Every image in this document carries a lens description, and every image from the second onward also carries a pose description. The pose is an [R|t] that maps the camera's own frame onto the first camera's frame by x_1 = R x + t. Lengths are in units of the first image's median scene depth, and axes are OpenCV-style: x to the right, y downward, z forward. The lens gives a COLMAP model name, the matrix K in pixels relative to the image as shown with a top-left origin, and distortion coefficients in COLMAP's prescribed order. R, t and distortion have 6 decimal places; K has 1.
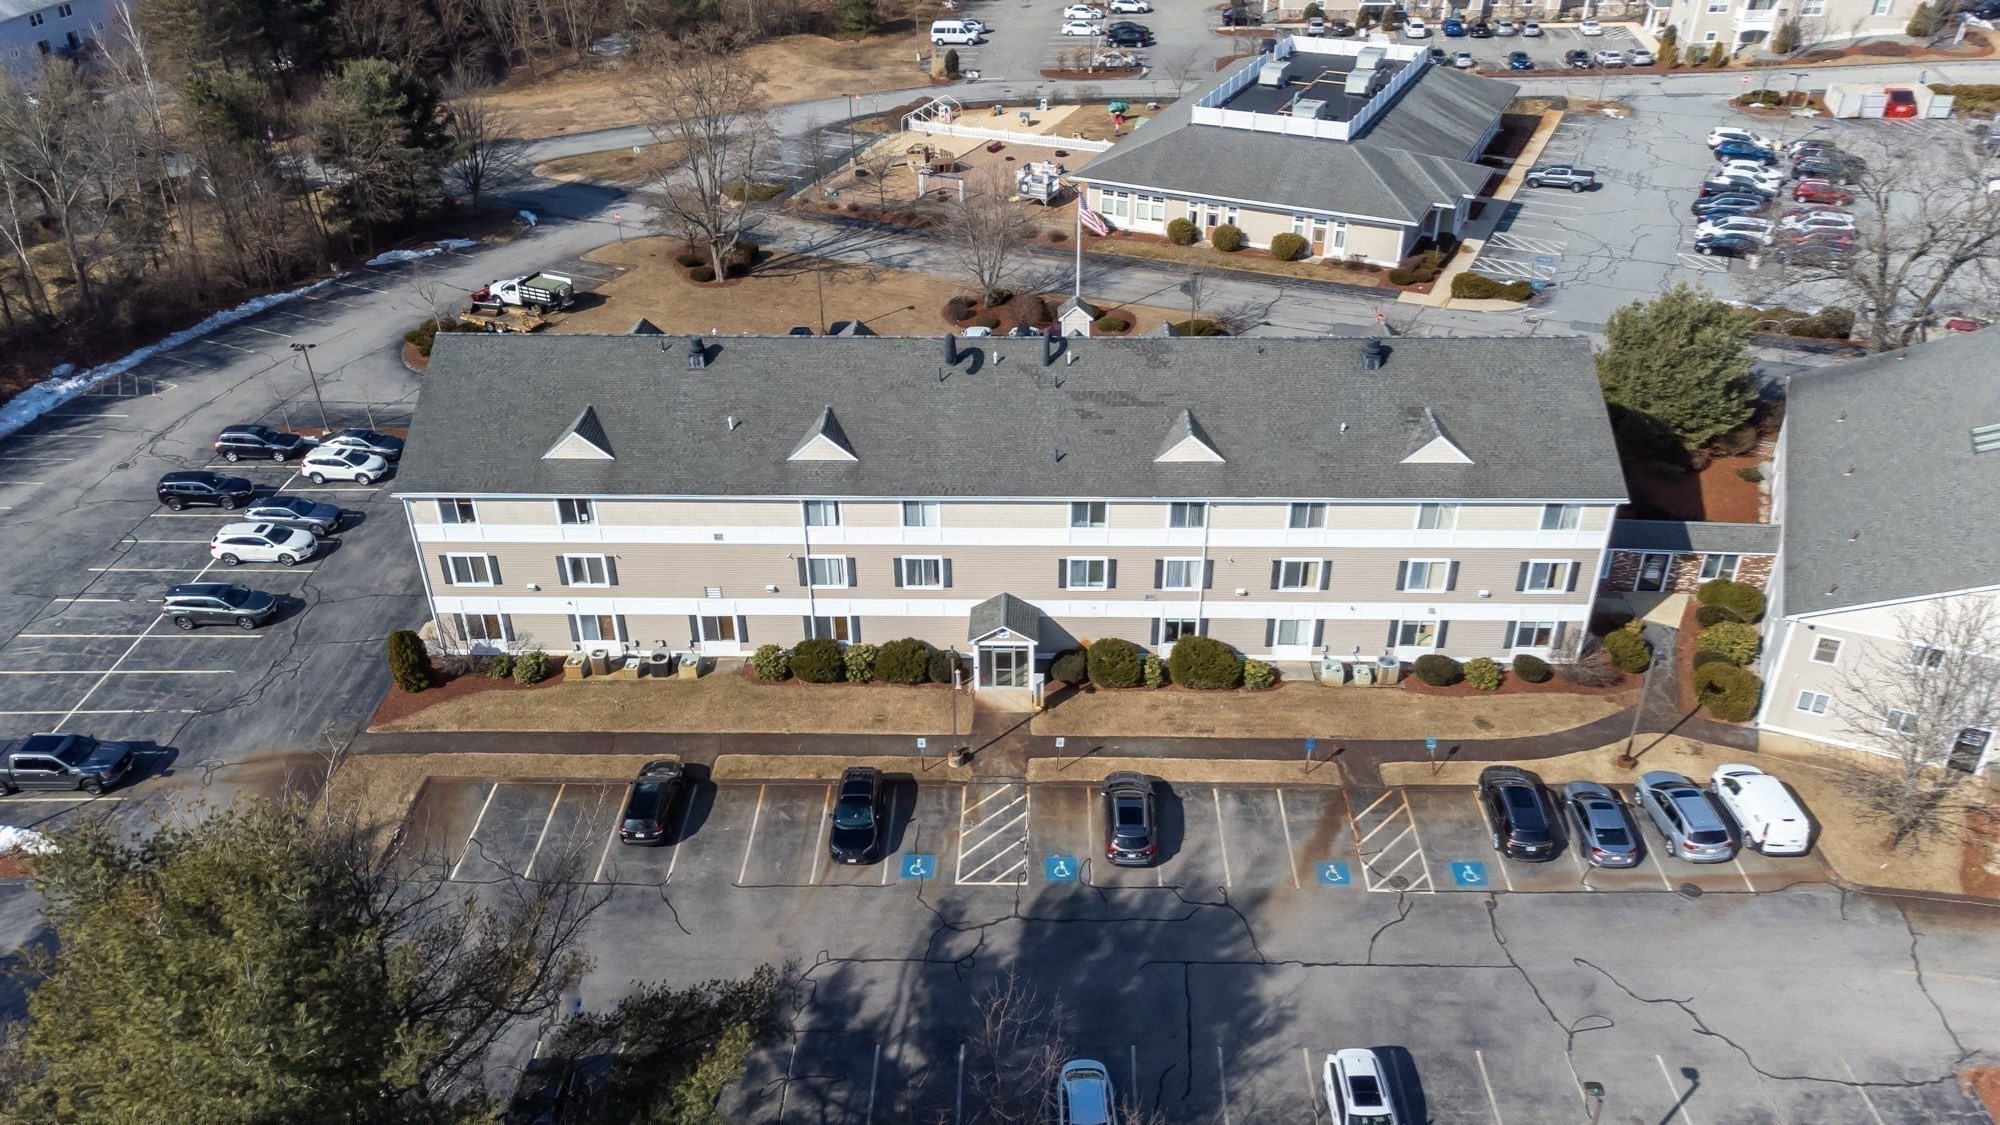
lens RADIAL K [[1487.0, 0, 1008.0], [0, 1487.0, 556.2], [0, 0, 1]] dist [0.016679, 0.111644]
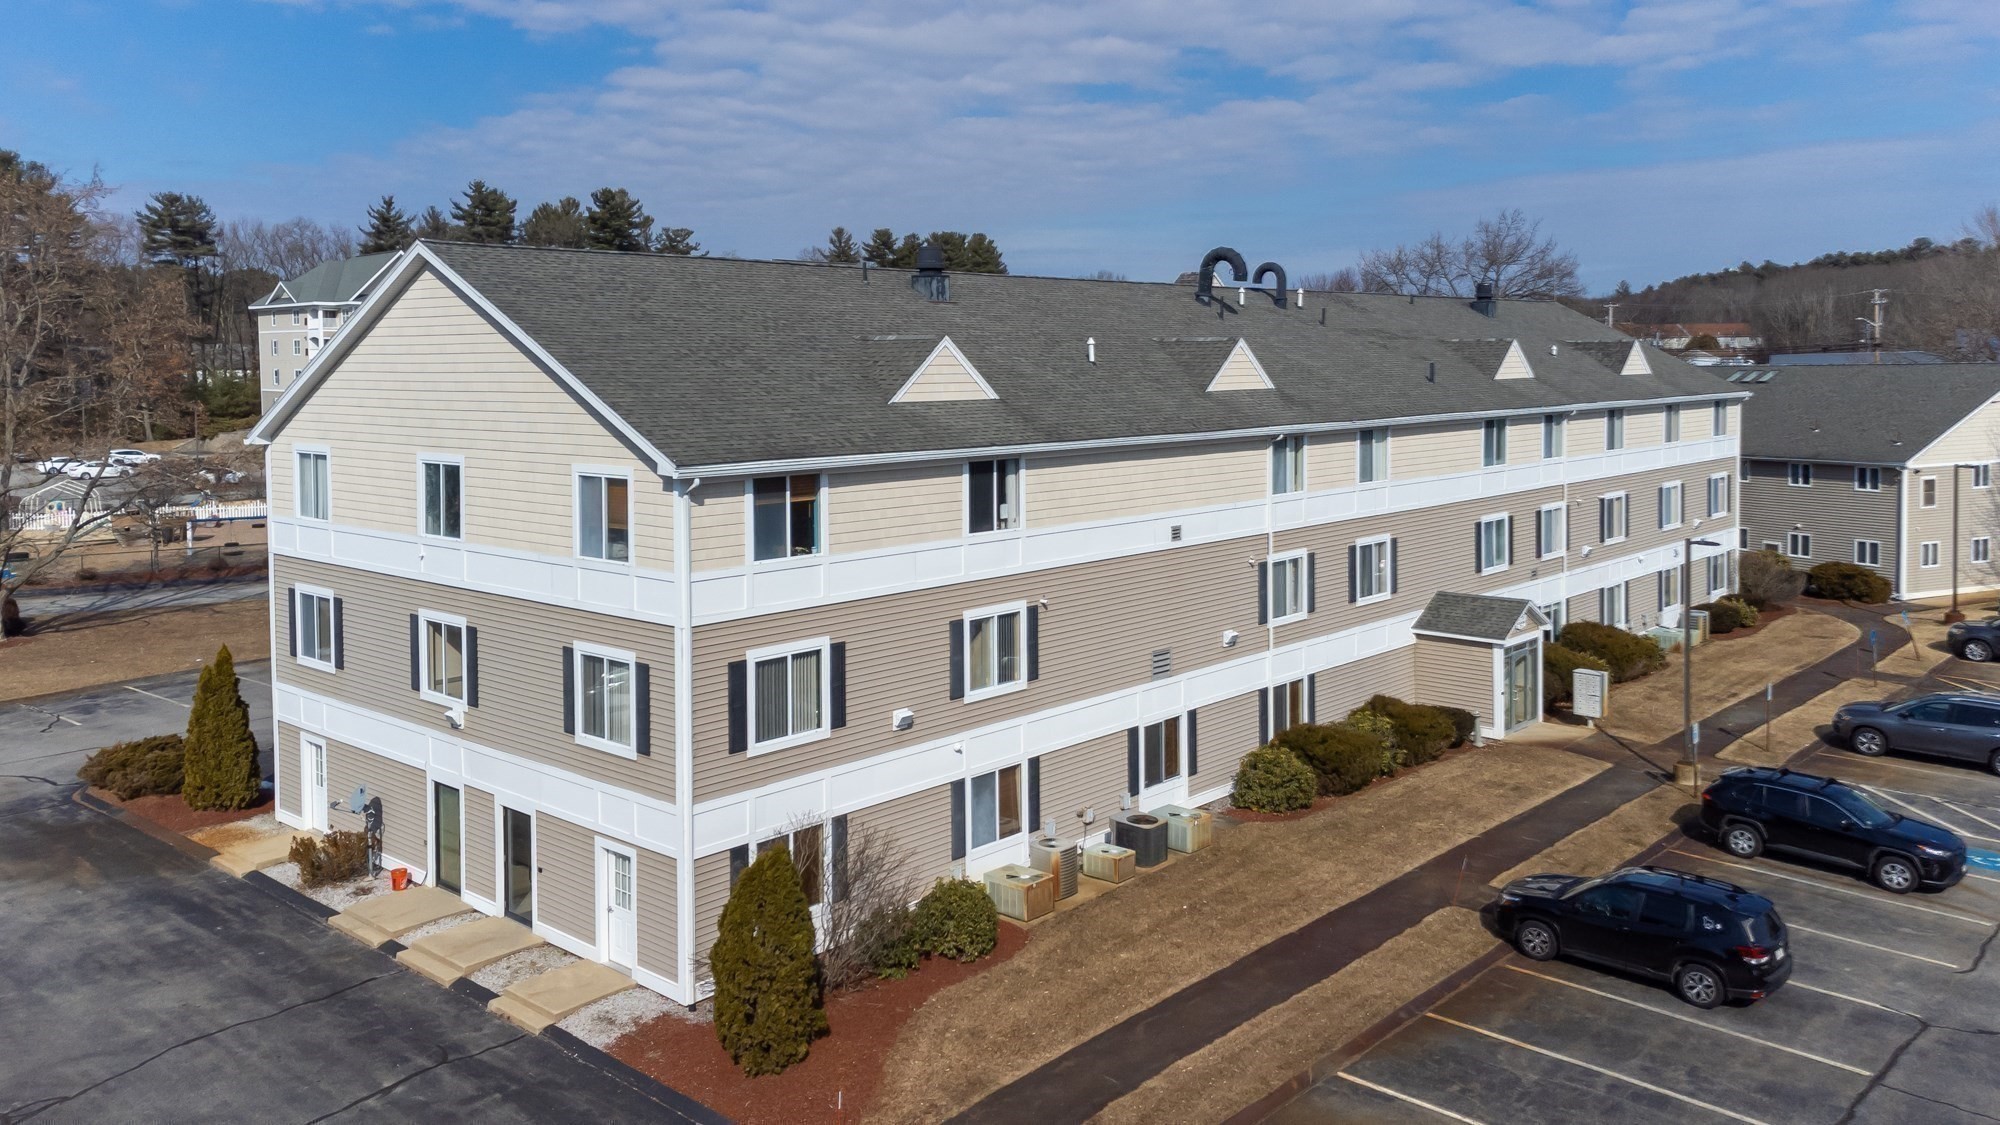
lens RADIAL K [[1487.0, 0, 1008.0], [0, 1487.0, 556.2], [0, 0, 1]] dist [0.016679, 0.111644]
pose [[0.650202, -0.089595, 0.754460, -0.593136], [0.395133, 0.888037, -0.235072, 0.086947], [-0.648928, 0.450957, 0.612806, 0.708941]]
